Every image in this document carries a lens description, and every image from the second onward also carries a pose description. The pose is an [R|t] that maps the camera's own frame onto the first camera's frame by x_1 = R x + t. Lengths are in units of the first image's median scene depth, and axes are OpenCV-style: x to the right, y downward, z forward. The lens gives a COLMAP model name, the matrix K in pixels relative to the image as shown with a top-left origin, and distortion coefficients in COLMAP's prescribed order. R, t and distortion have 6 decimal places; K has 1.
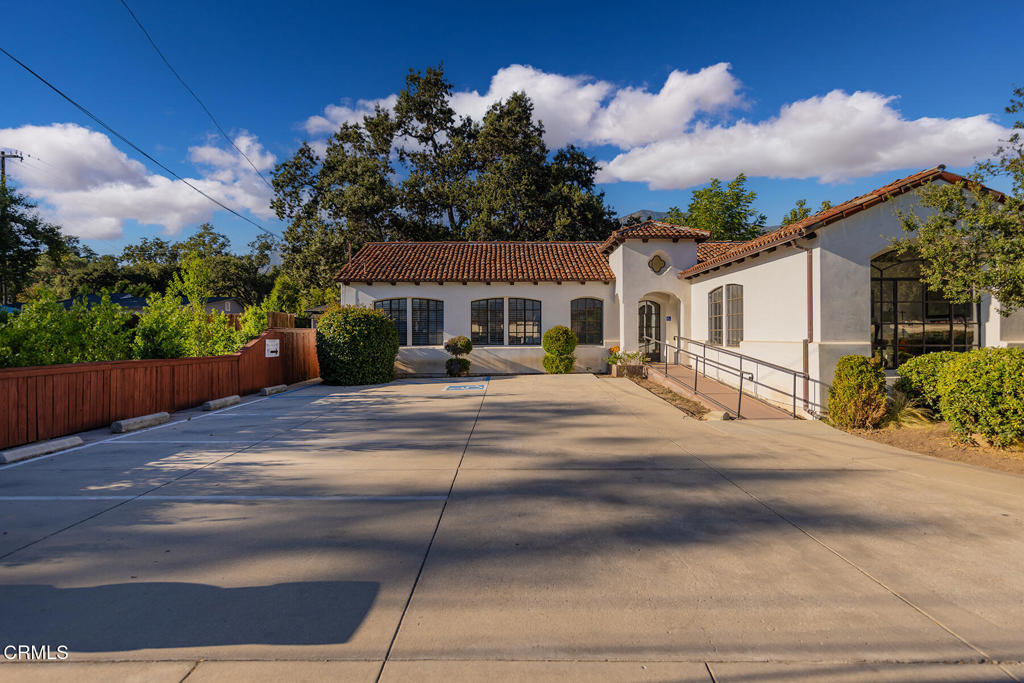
lens RADIAL K [[560.5, 0, 512.6], [0, 560.5, 339.0], [0, 0, 1]] dist [0.000069, -0.000010]
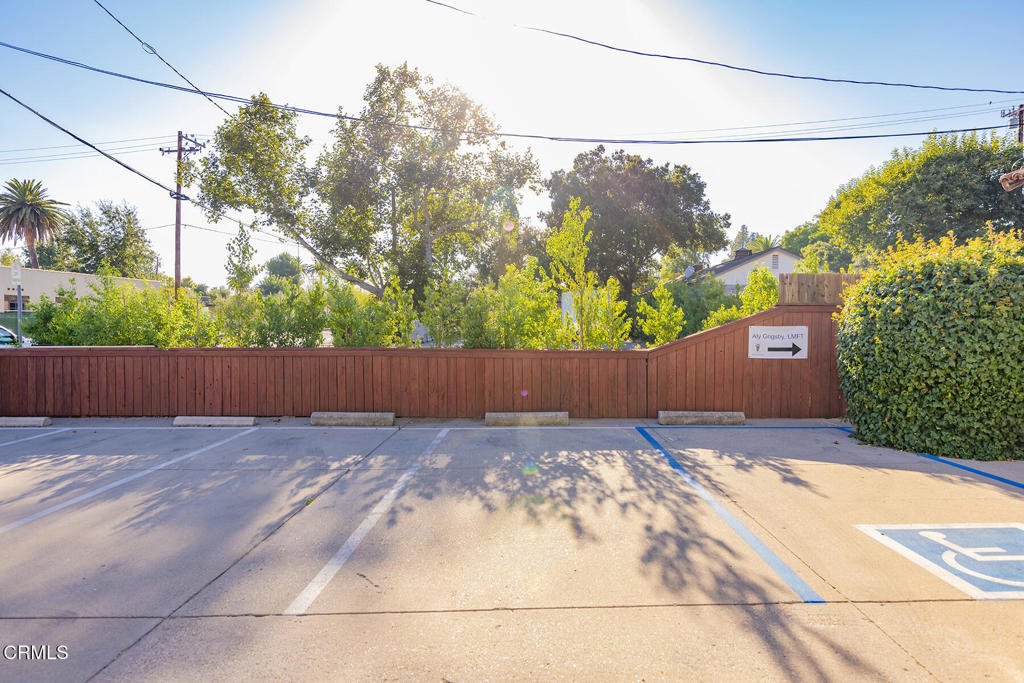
lens RADIAL K [[587.7, 0, 513.8], [0, 587.7, 338.0], [0, 0, 1]] dist [0.000736, 0.000069]
pose [[-0.011096, 0.021446, -0.999708, 0.226997], [-0.007399, 0.999741, 0.021528, 0.003029], [0.999911, 0.007635, -0.010935, 1.212196]]
